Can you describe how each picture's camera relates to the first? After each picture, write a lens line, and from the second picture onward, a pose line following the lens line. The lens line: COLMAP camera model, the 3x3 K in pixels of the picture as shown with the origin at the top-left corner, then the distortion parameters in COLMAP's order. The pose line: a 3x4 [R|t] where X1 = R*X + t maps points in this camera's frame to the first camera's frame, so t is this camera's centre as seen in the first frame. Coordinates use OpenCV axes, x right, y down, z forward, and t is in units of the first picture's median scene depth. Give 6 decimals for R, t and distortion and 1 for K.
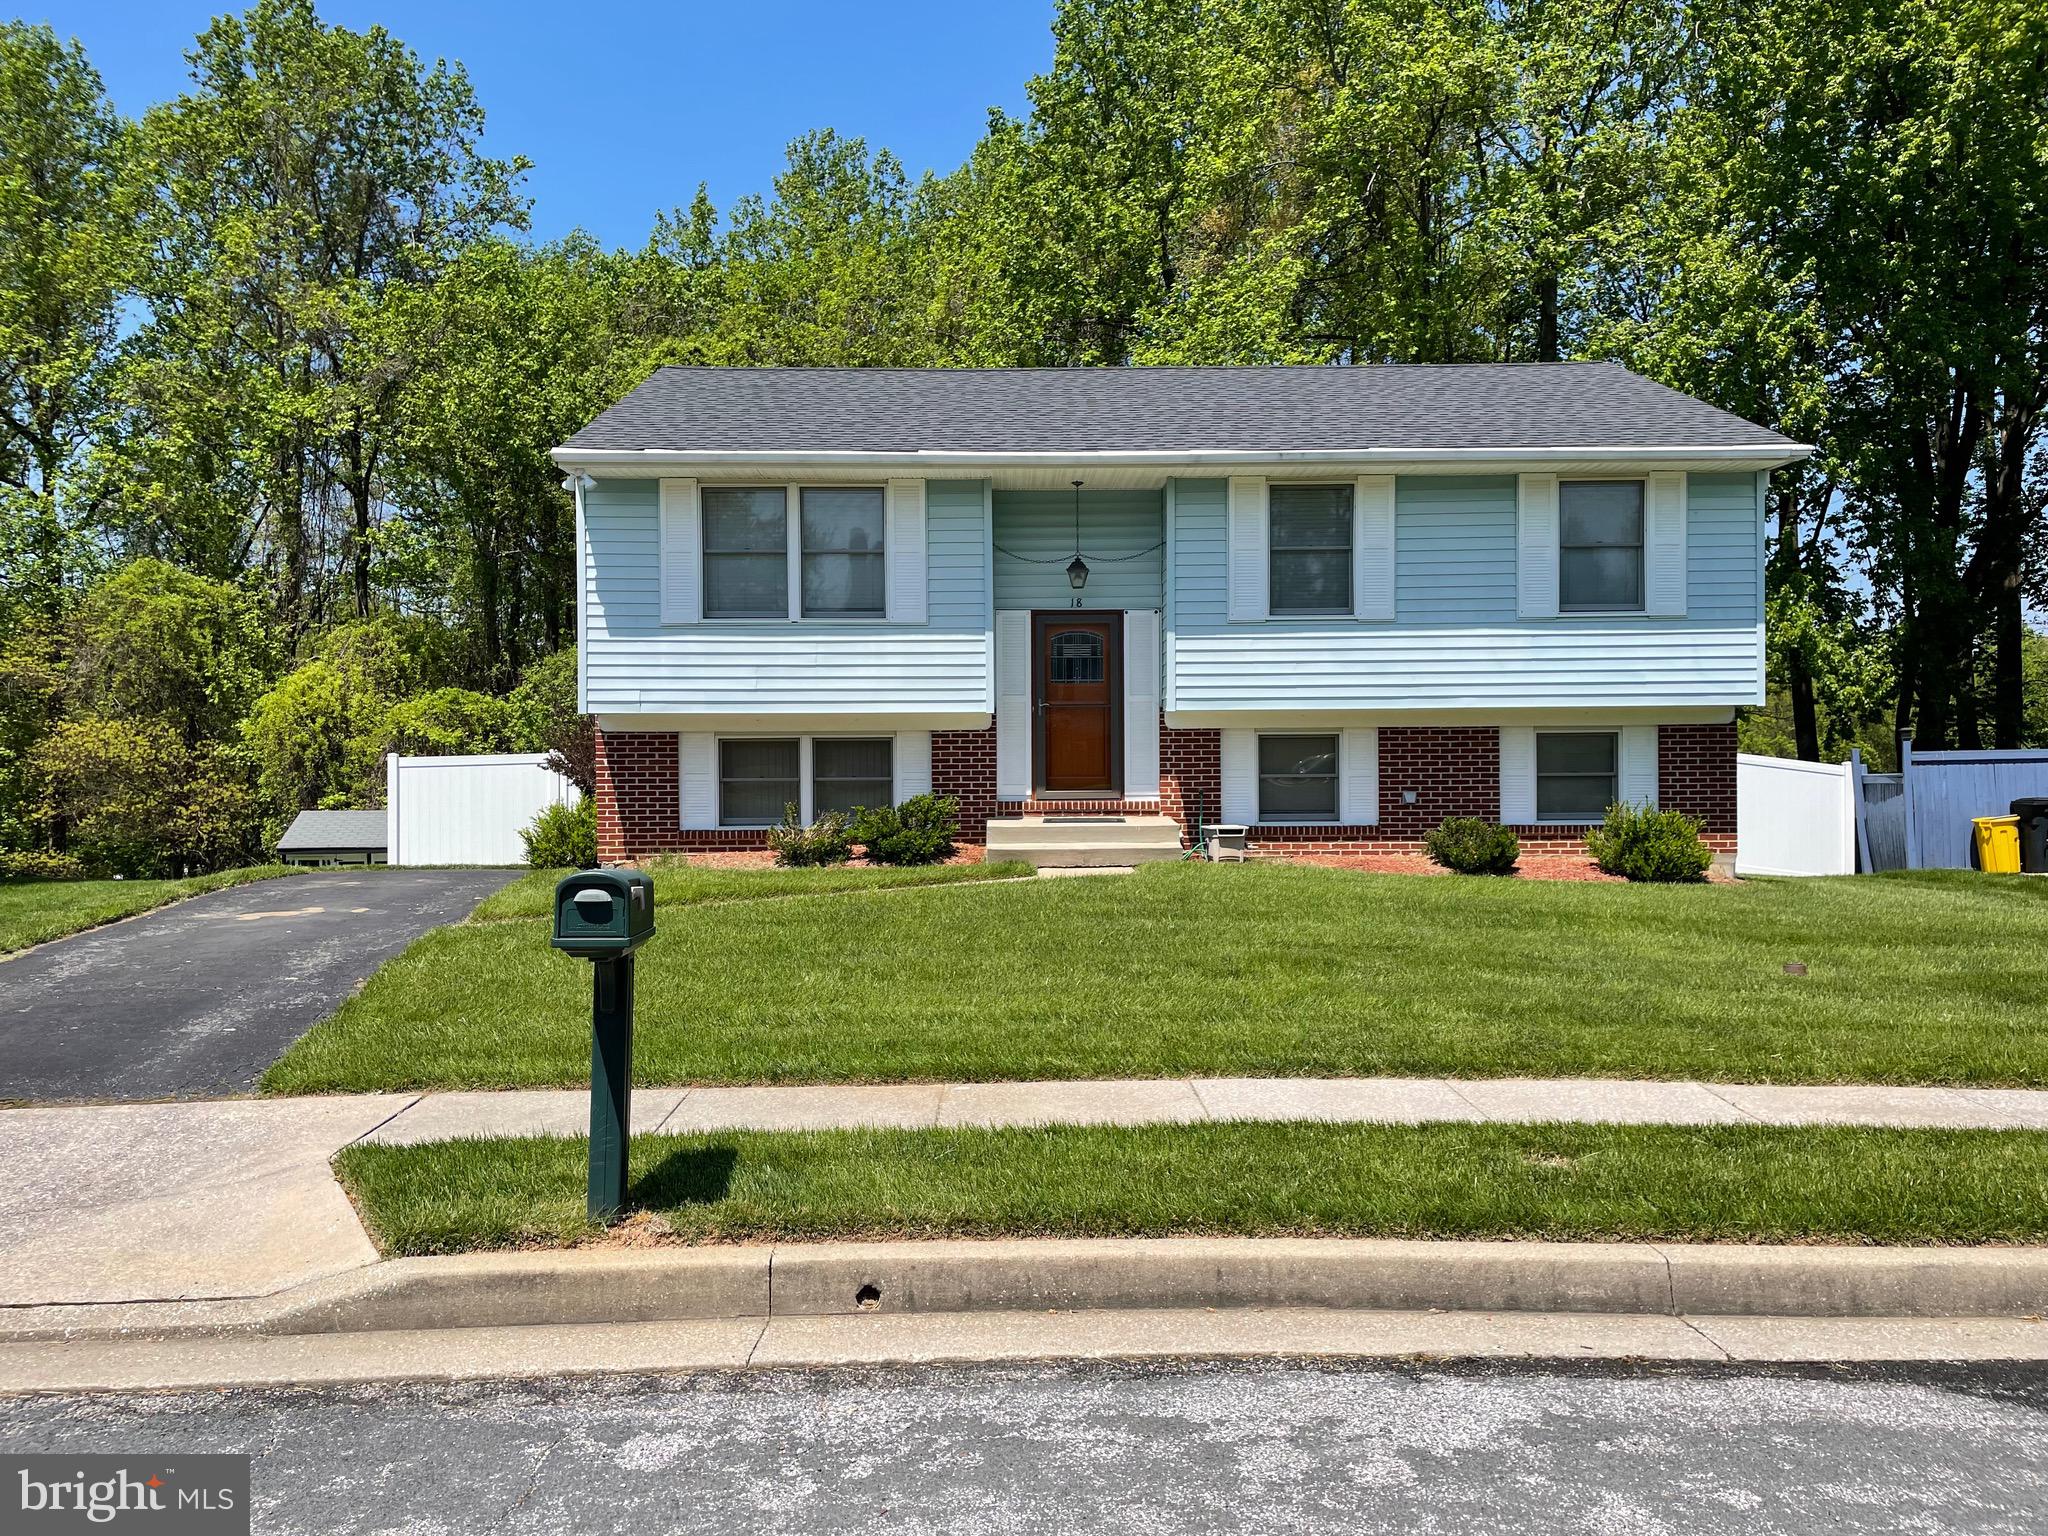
lens RADIAL K [[1527.1, 0, 1033.2], [0, 1527.1, 776.6], [0, 0, 1]] dist [0.086199, -0.112134]
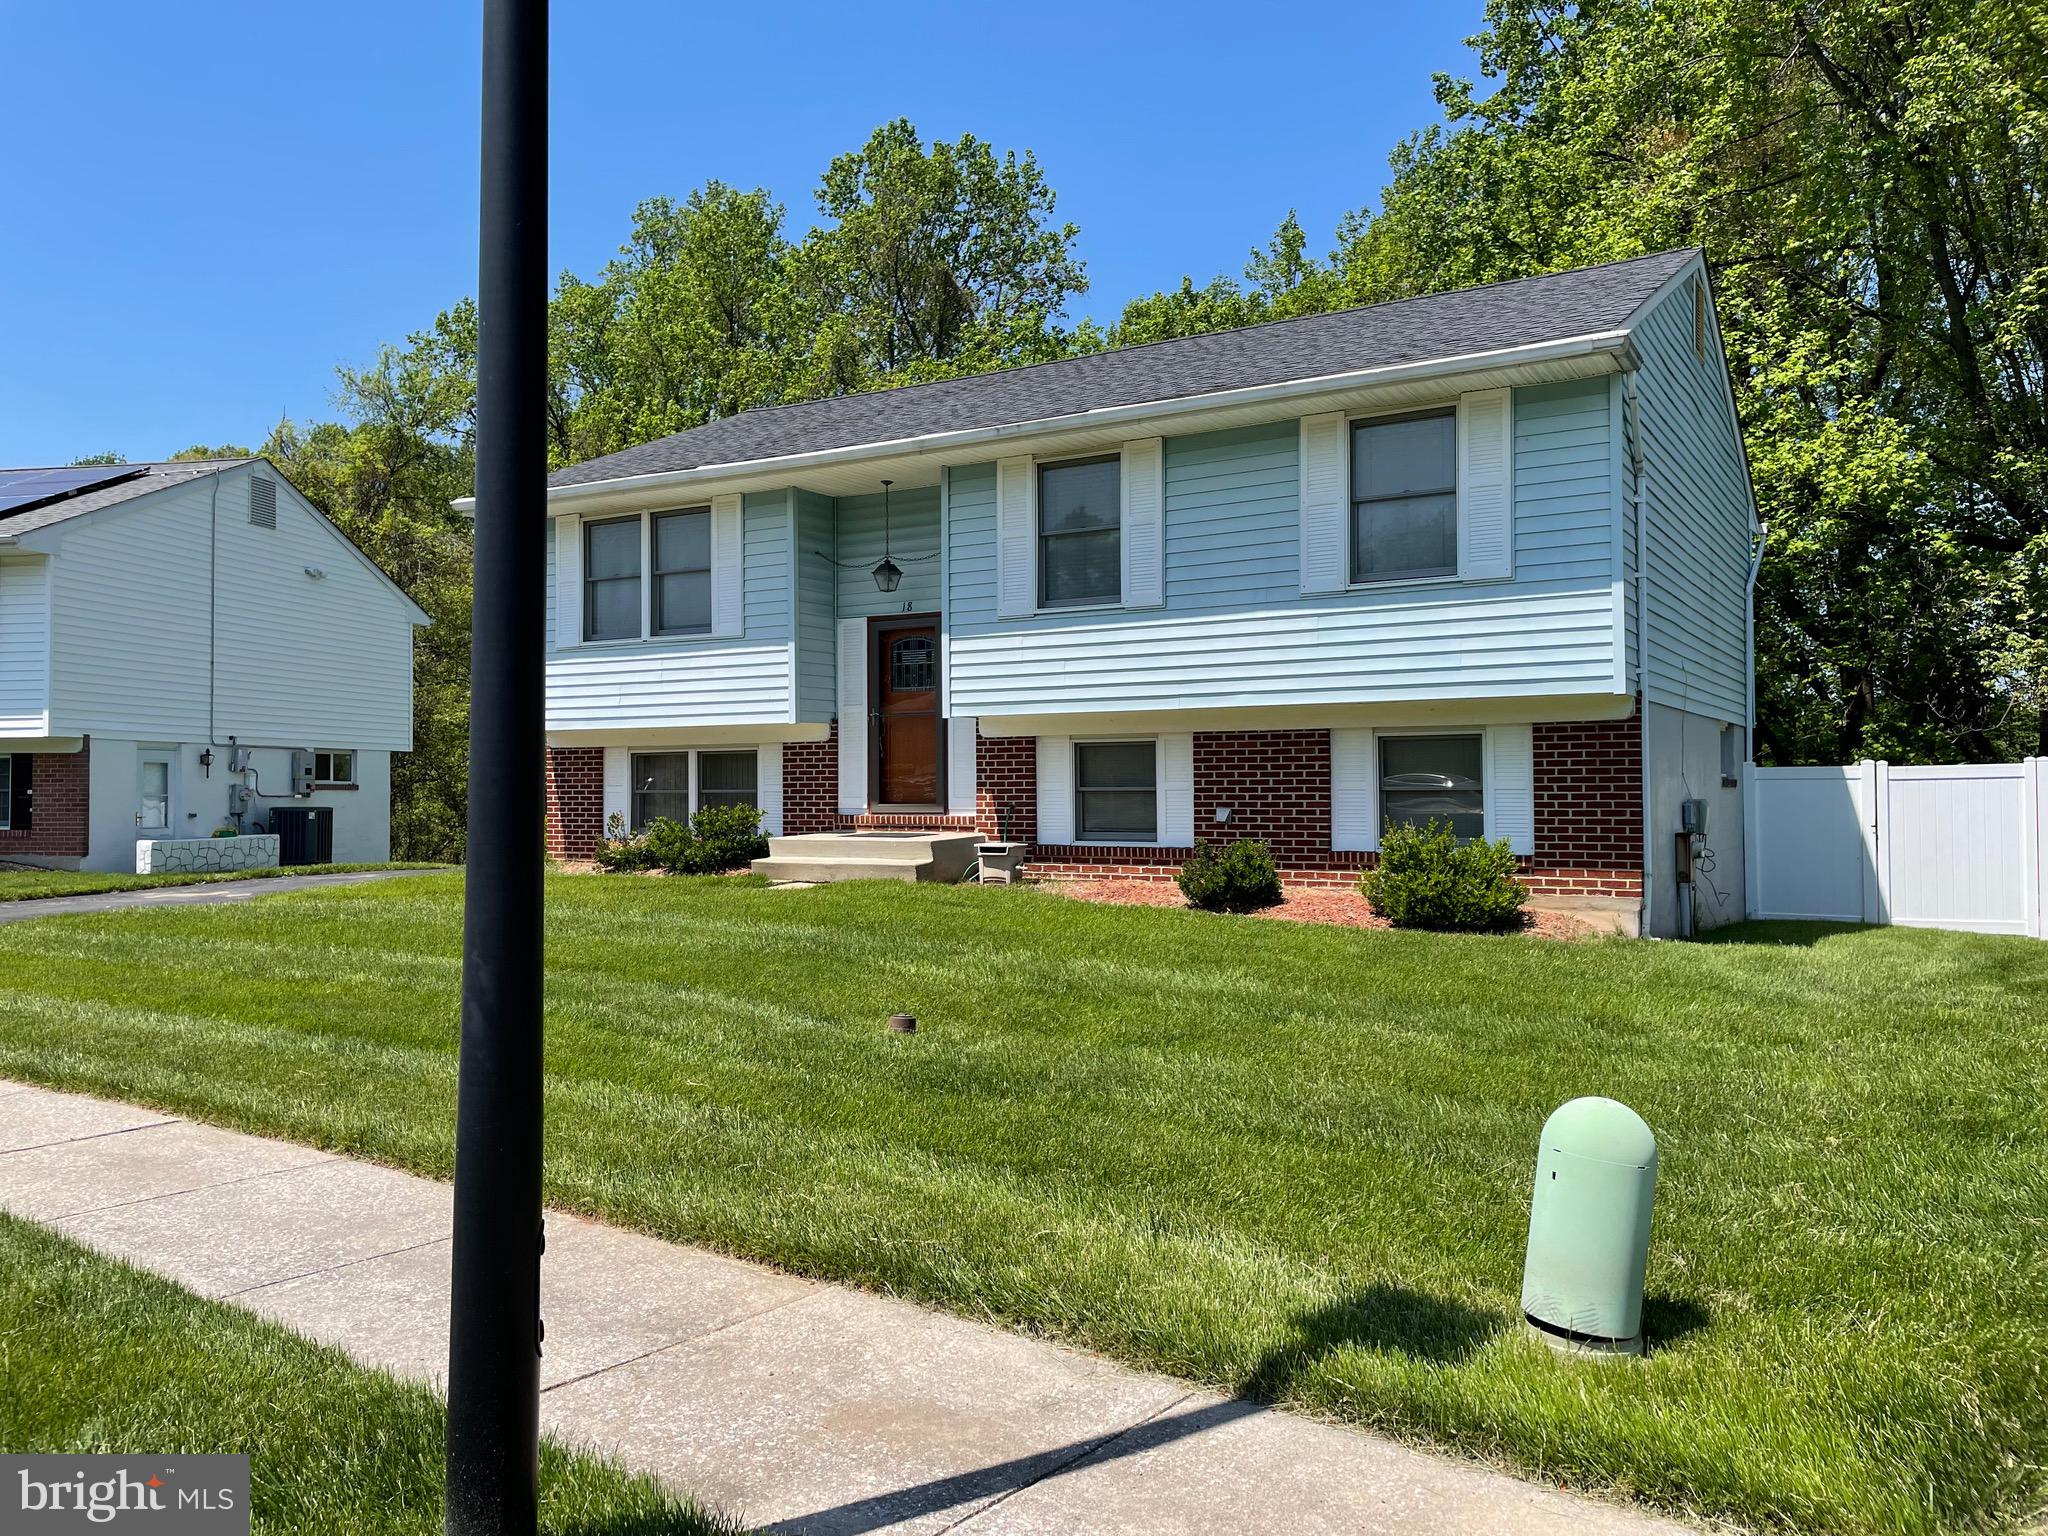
lens RADIAL K [[1494.0, 0, 1028.0], [0, 1494.0, 741.0], [0, 0, 1]] dist [0.127850, -0.100060]
pose [[0.861777, -0.014001, -0.507094, 0.588752], [-0.004054, 0.999397, -0.034482, 0.001787], [0.507271, 0.031772, 0.861201, 0.247522]]
